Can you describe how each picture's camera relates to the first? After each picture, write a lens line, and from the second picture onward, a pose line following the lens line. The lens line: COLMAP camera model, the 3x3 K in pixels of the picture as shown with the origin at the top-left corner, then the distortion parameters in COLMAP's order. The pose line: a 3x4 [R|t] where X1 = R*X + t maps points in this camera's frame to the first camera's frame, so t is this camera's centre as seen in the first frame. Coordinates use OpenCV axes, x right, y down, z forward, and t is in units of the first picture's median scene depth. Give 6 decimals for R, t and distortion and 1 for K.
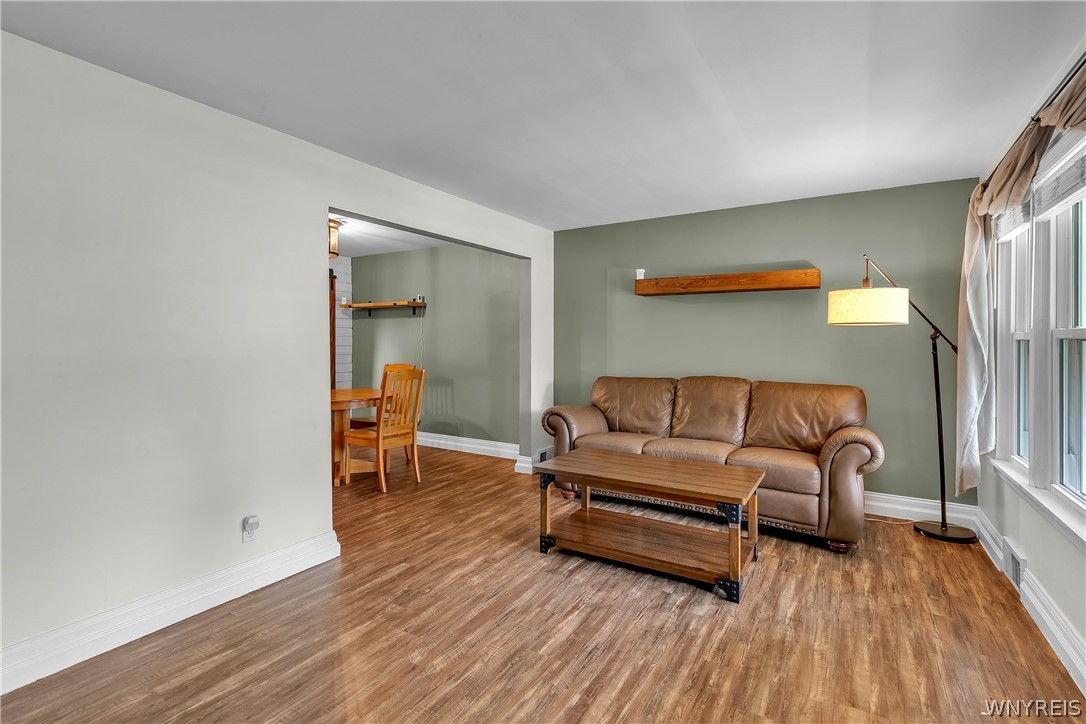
lens RADIAL K [[507.3, 0, 544.2], [0, 507.3, 336.3], [0, 0, 1]] dist [0.013005, -0.003766]
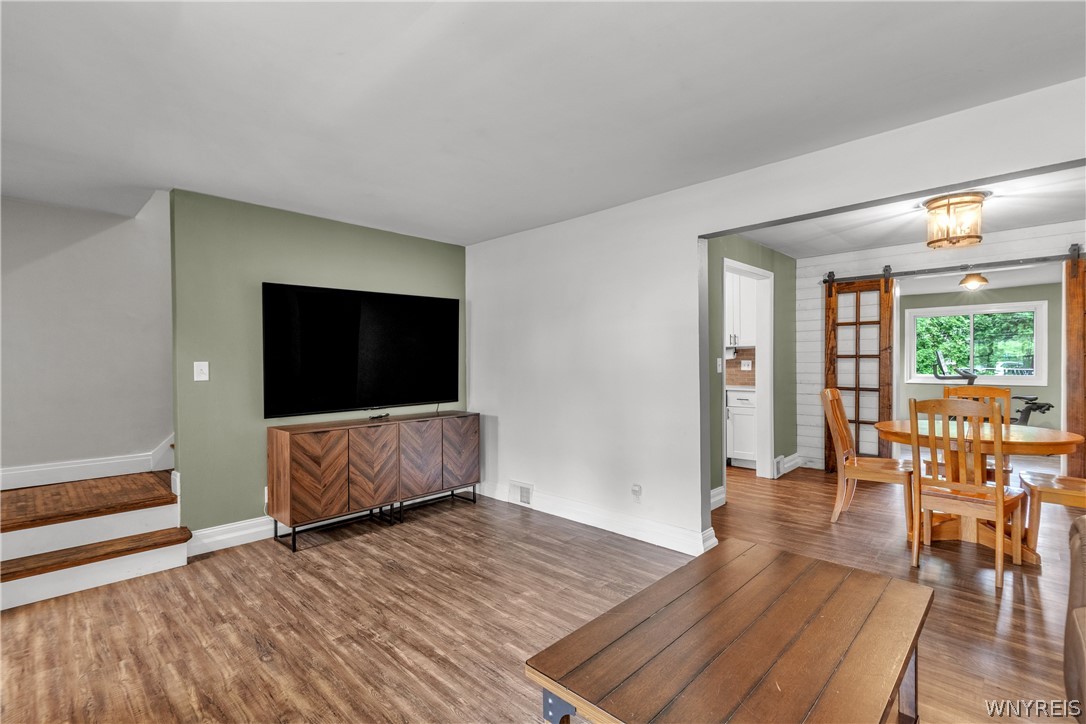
lens RADIAL K [[507.3, 0, 547.3], [0, 507.3, 363.3], [0, 0, 1]] dist [0.013005, -0.003766]
pose [[-0.211987, 0.006949, -0.977248, 1.142543], [0.013576, 0.999899, 0.004165, 0.009353], [0.977178, -0.012384, -0.212060, 1.442317]]
